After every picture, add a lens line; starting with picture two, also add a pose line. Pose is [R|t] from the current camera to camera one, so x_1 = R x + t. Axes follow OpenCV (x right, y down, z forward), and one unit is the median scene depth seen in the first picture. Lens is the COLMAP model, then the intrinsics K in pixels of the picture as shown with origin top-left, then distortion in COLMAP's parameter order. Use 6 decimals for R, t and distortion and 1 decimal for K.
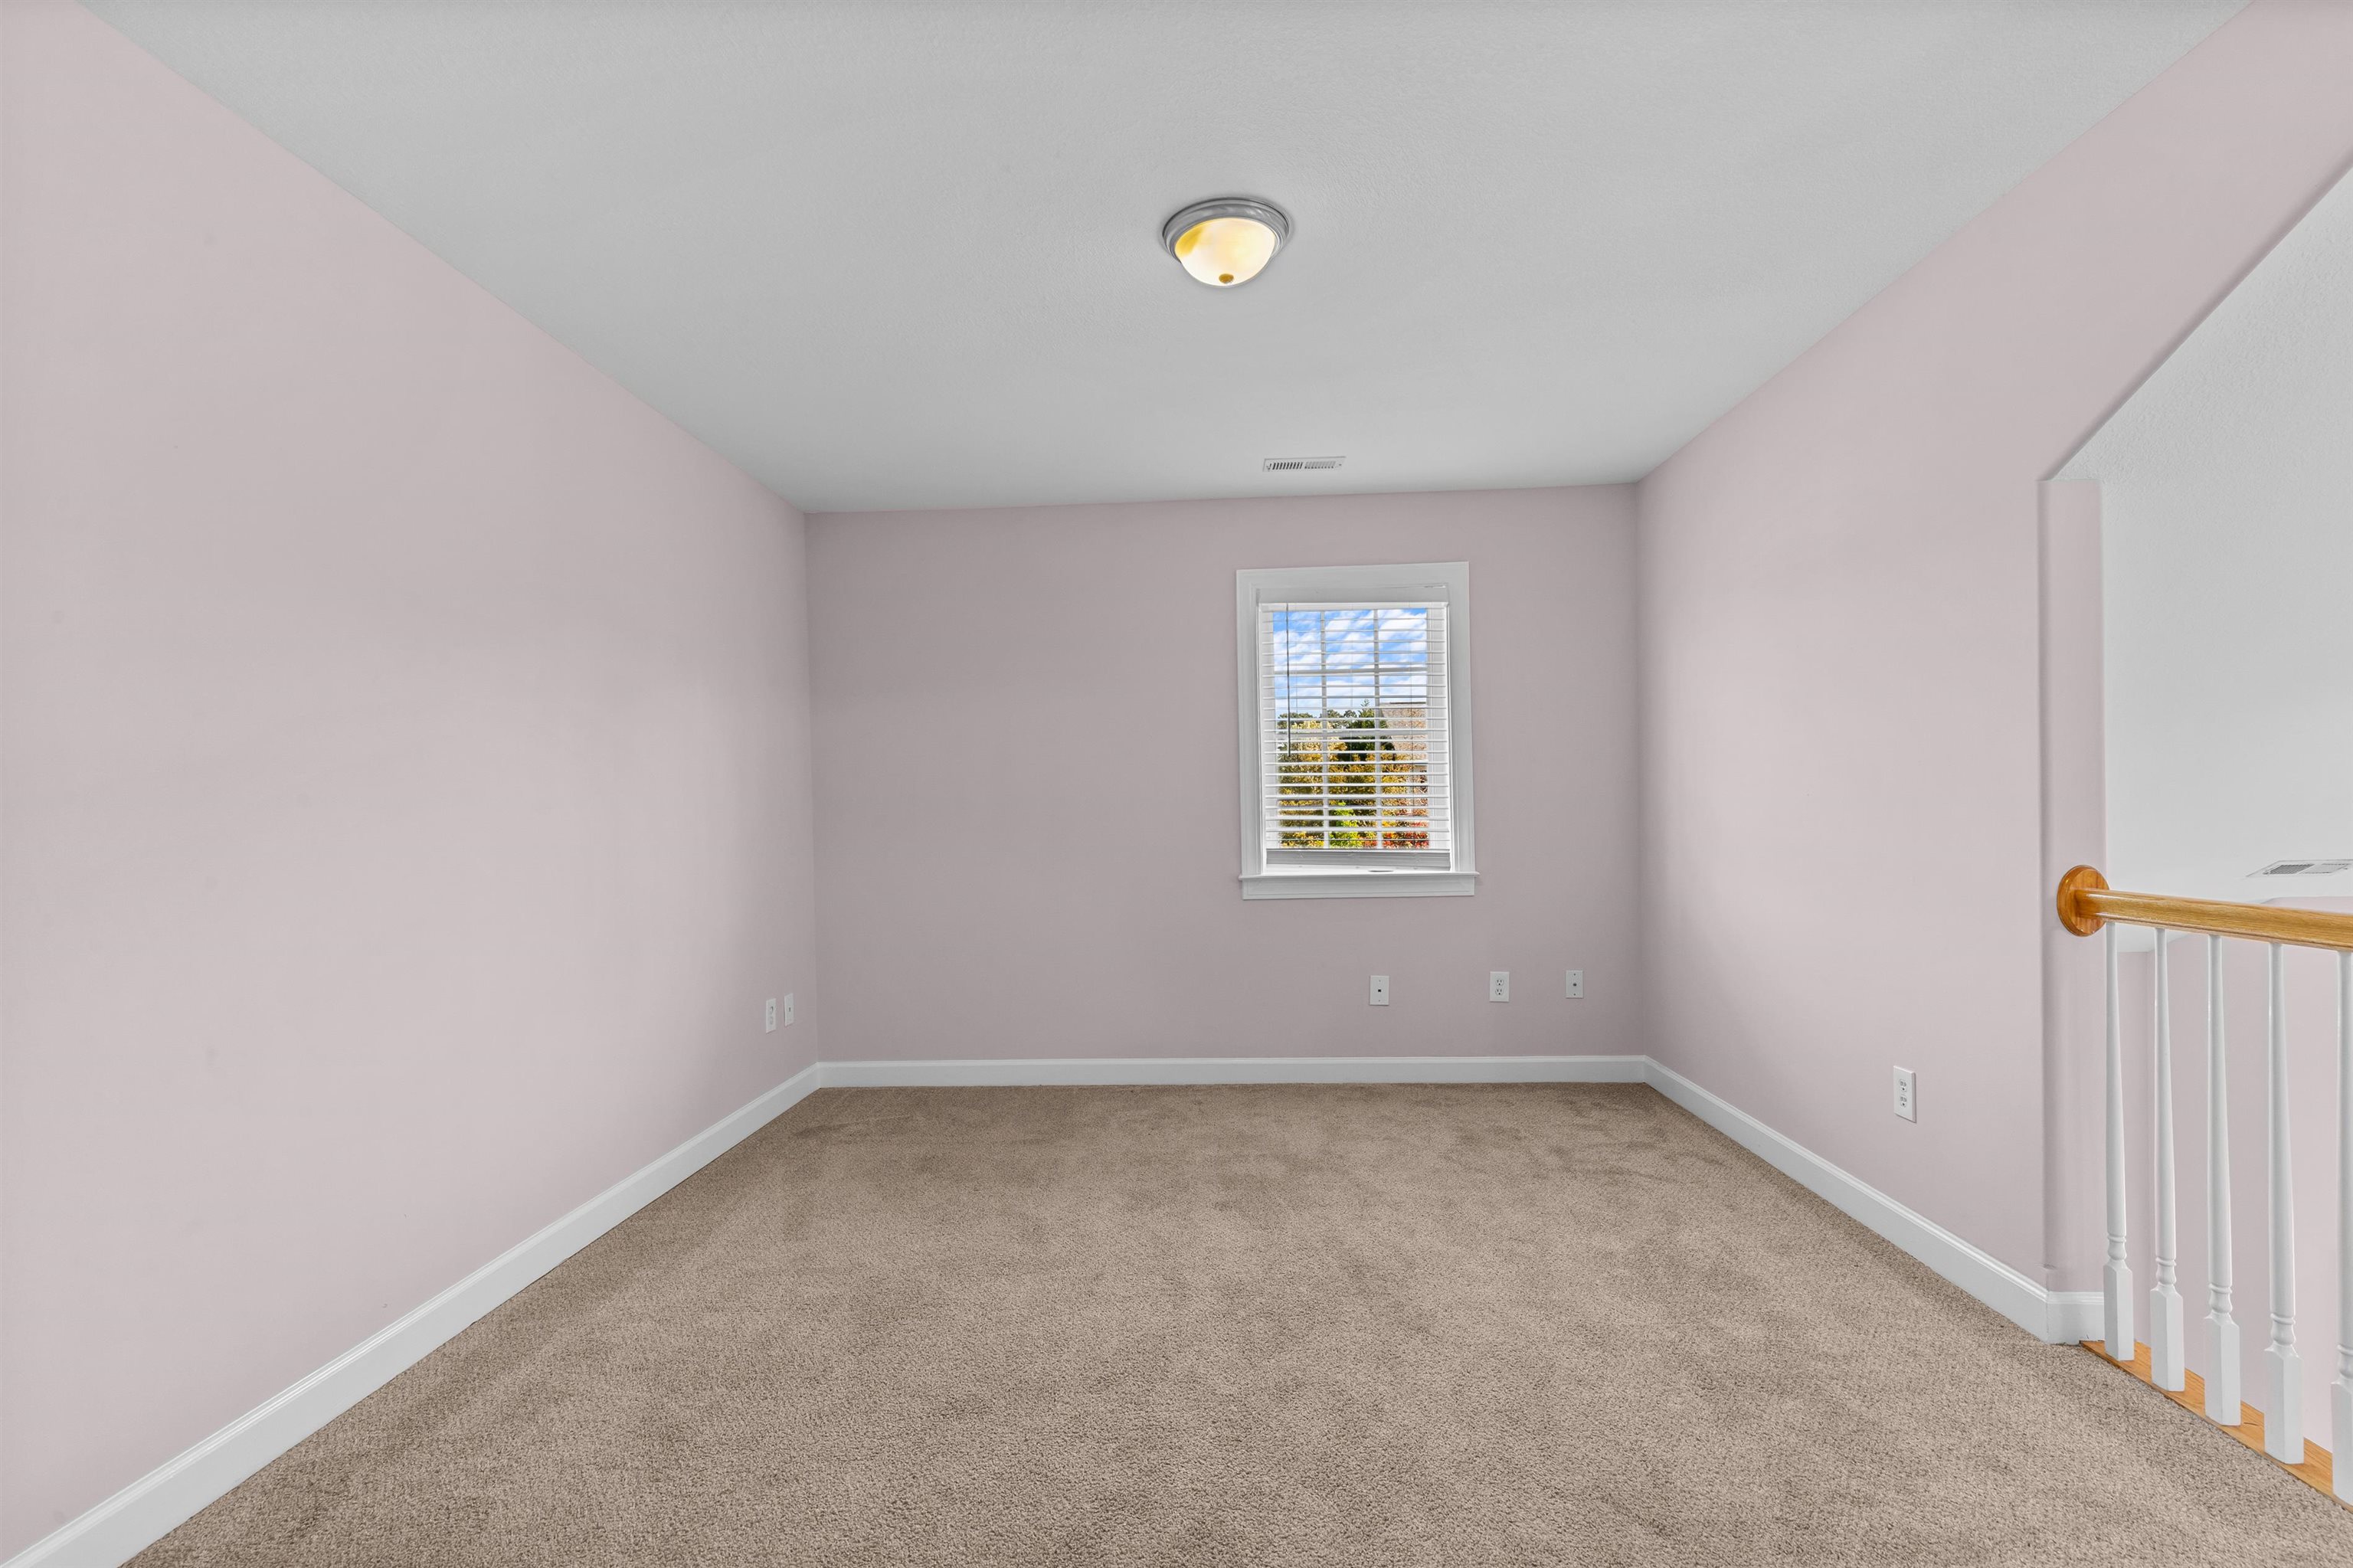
lens RADIAL K [[1078.4, 0, 1180.3], [0, 1078.4, 789.5], [0, 0, 1]] dist [0.009198, -0.000944]
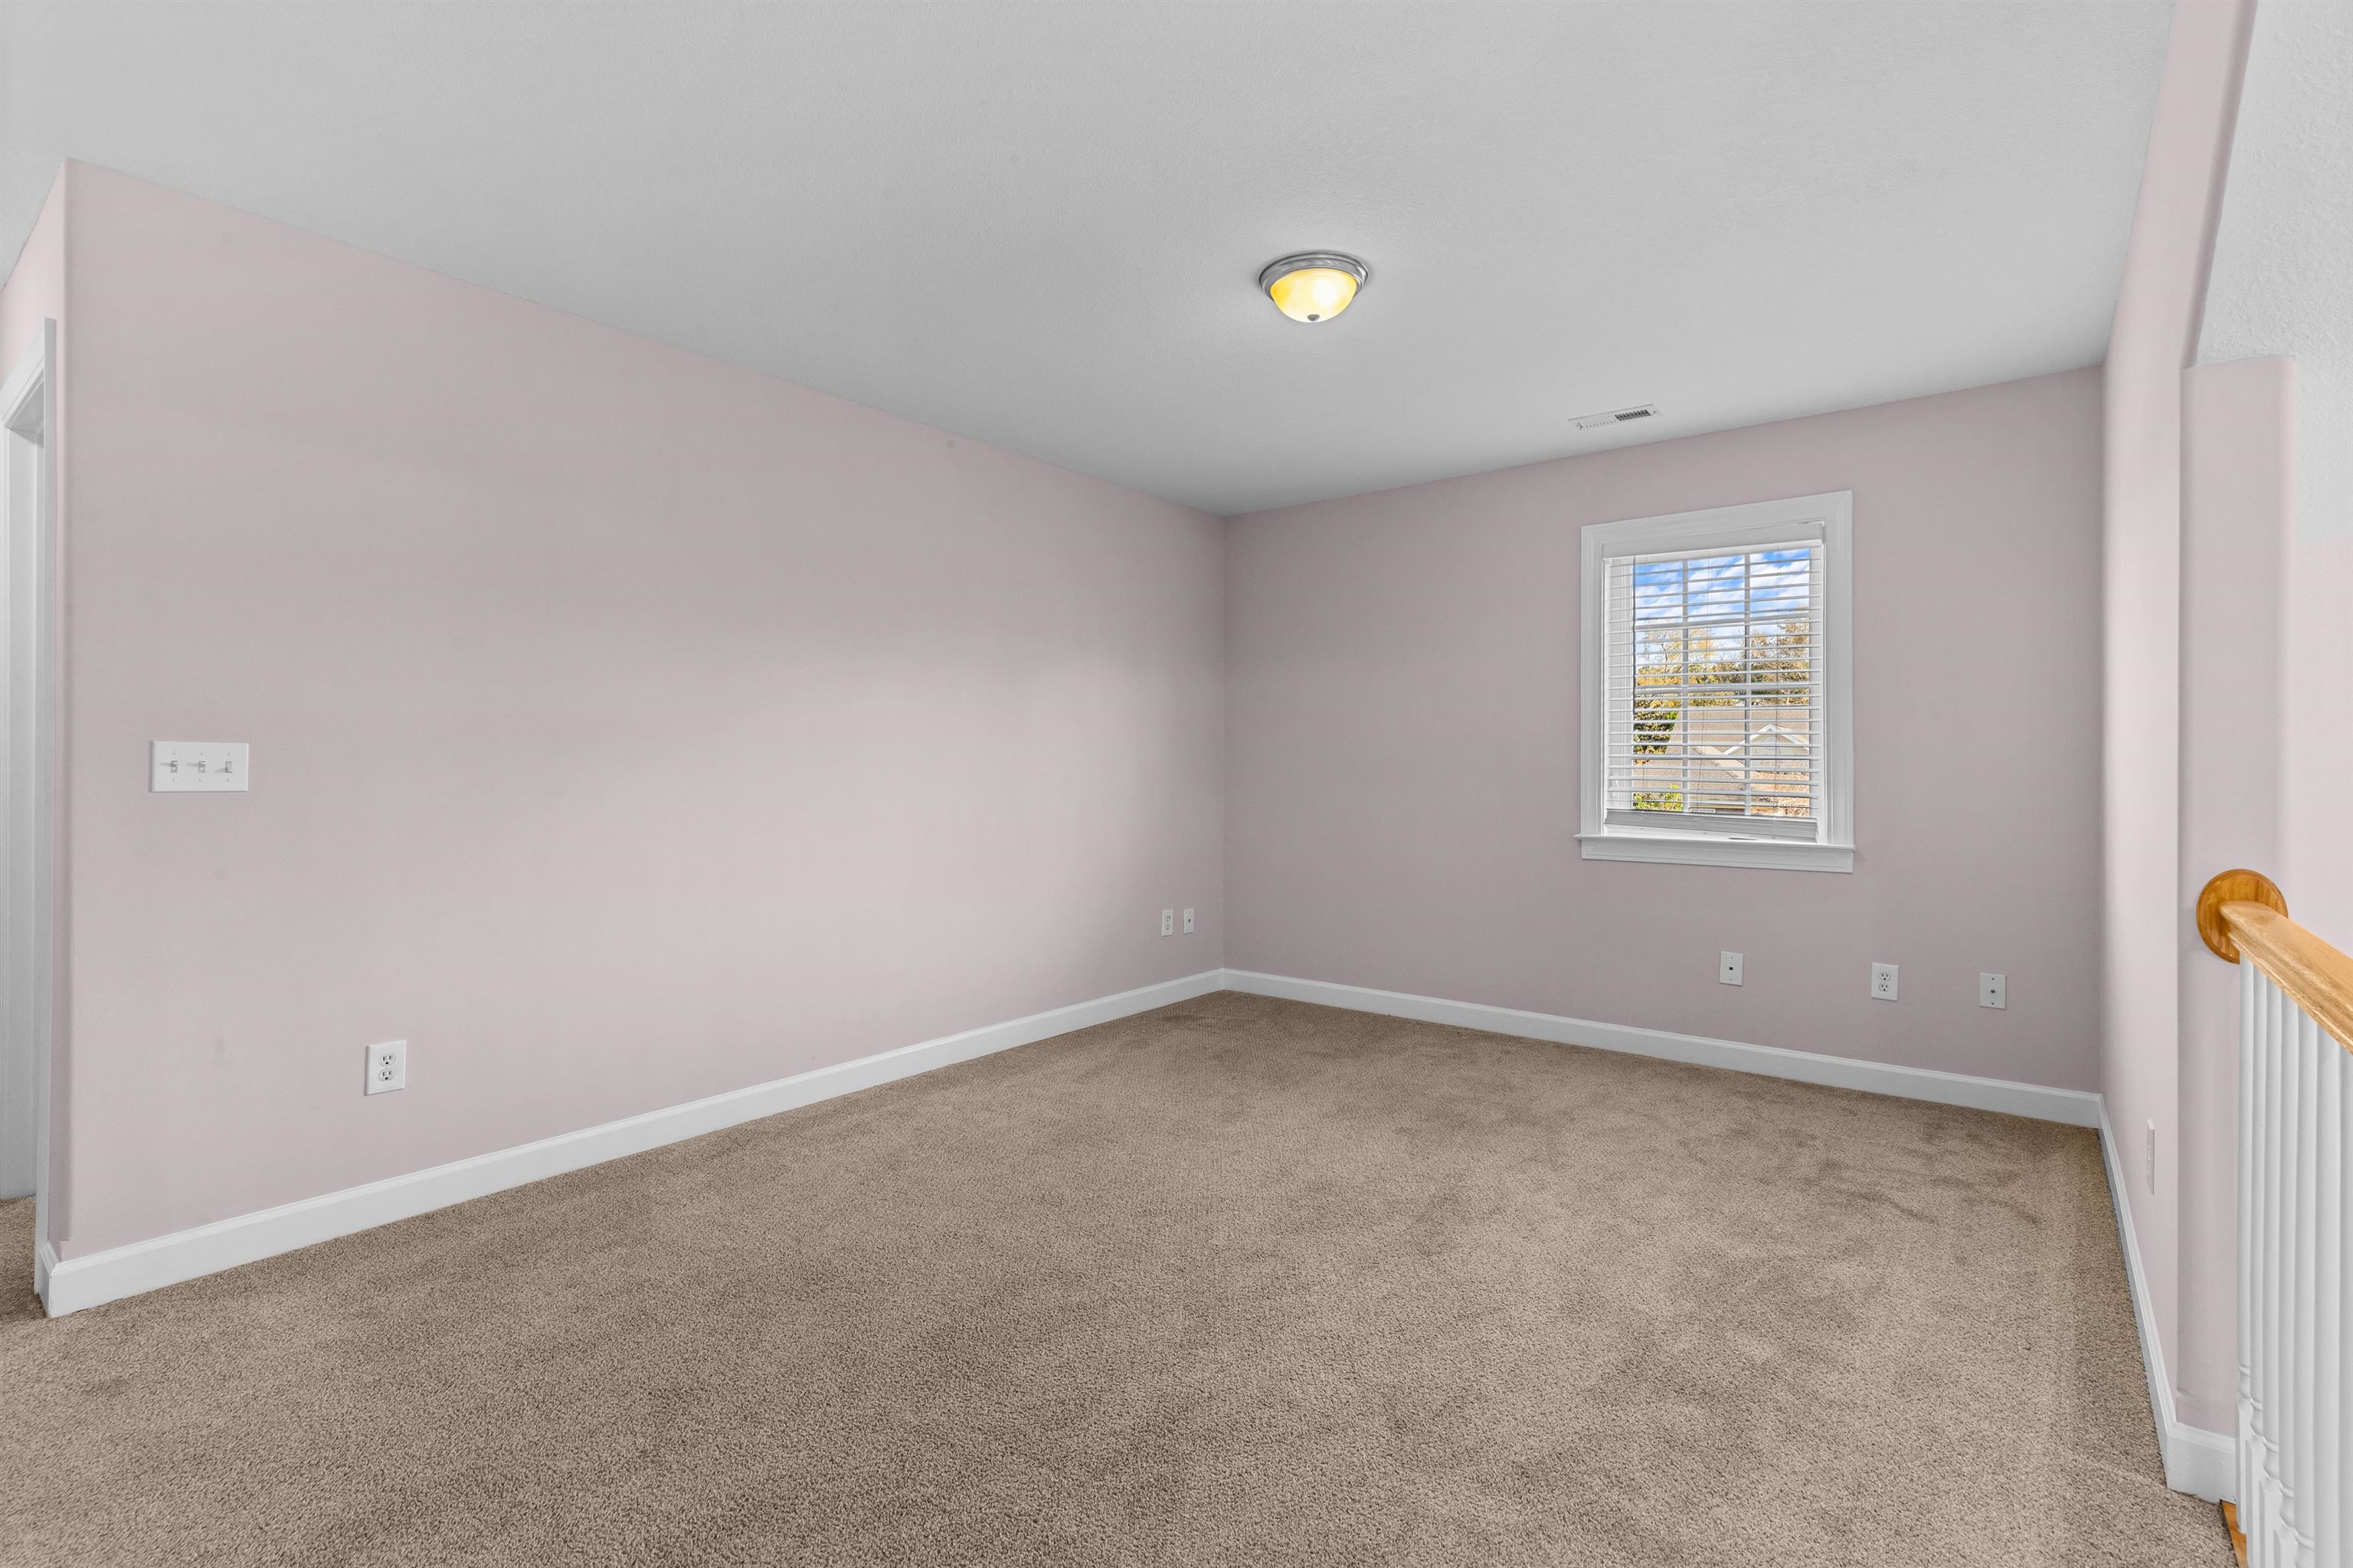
lens RADIAL K [[1073.6, 0, 1209.1], [0, 1073.6, 716.5], [0, 0, 1]] dist [0.006348, -0.000377]
pose [[0.828224, -0.004333, -0.560380, 0.435351], [-0.006578, 0.999826, -0.017453, -0.012838], [0.560358, 0.018141, 0.828052, -0.018071]]
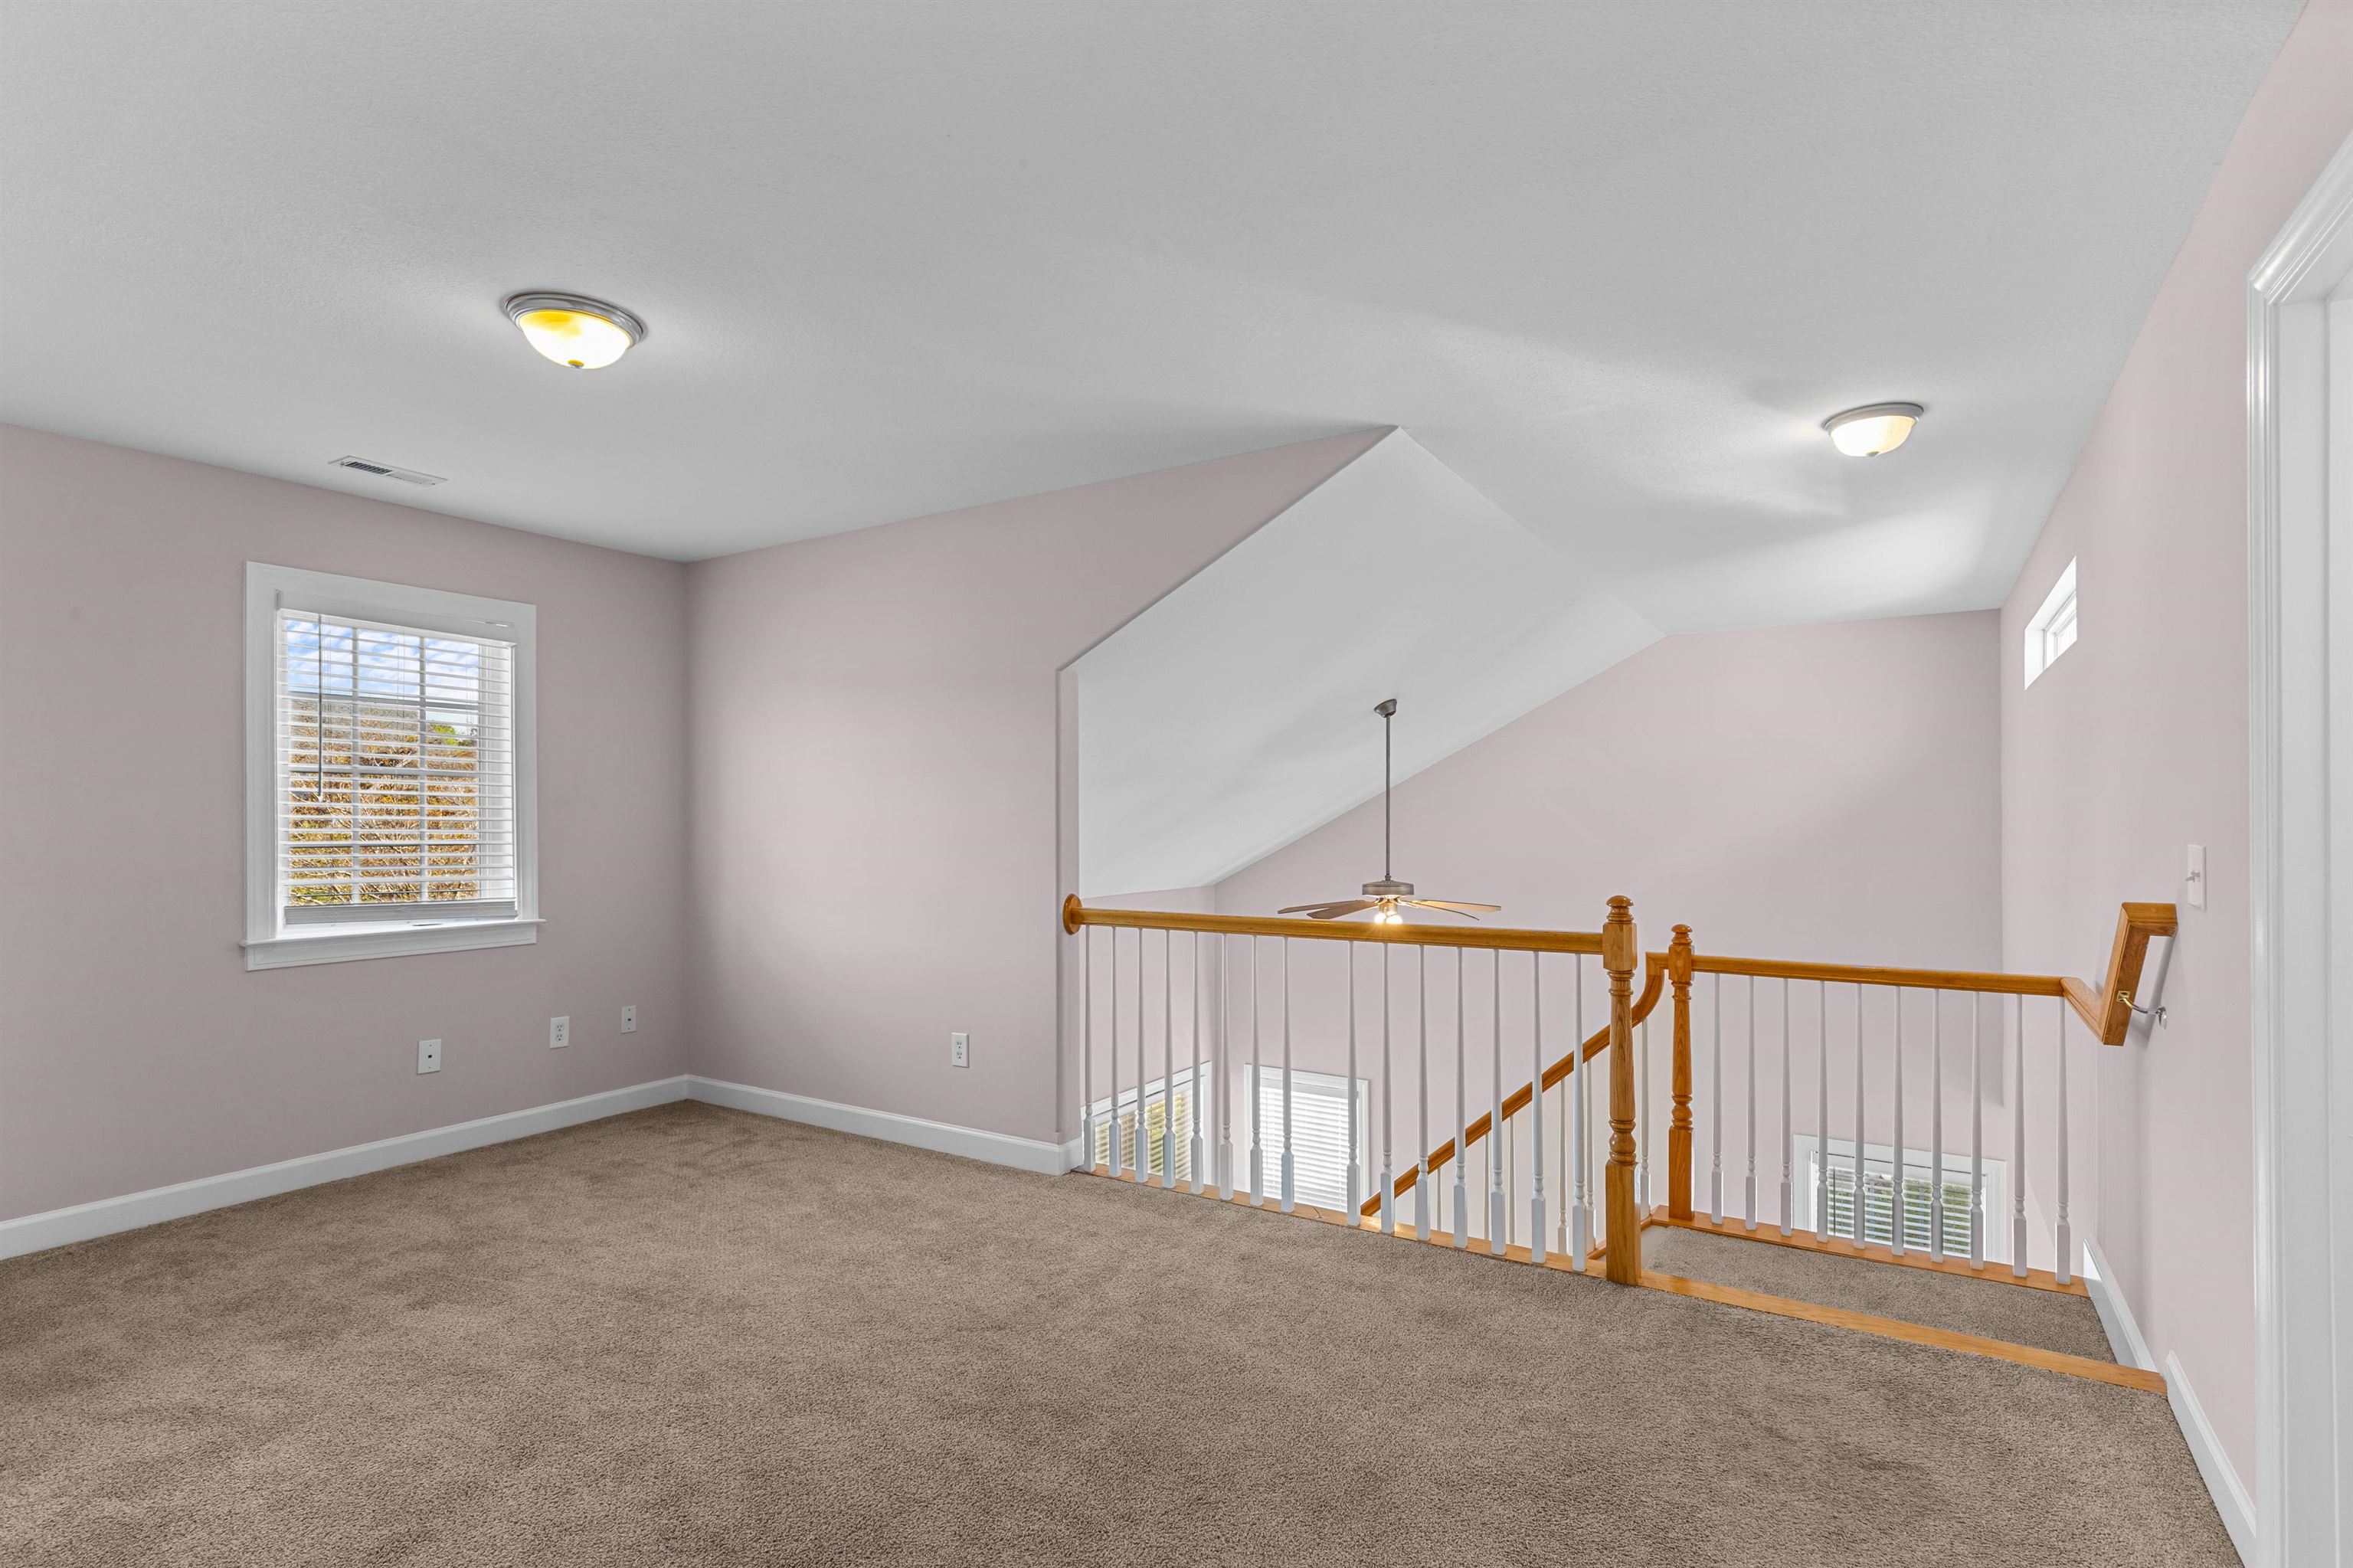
lens RADIAL K [[1112.9, 0, 1176.5], [0, 1112.9, 784.0], [0, 0, 1]] dist [-0.000106, -0.000057]
pose [[0.504073, 0.040781, 0.862698, -0.417761], [-0.019526, 0.999167, -0.035822, -0.029788], [-0.863440, 0.001212, 0.504450, -0.025117]]
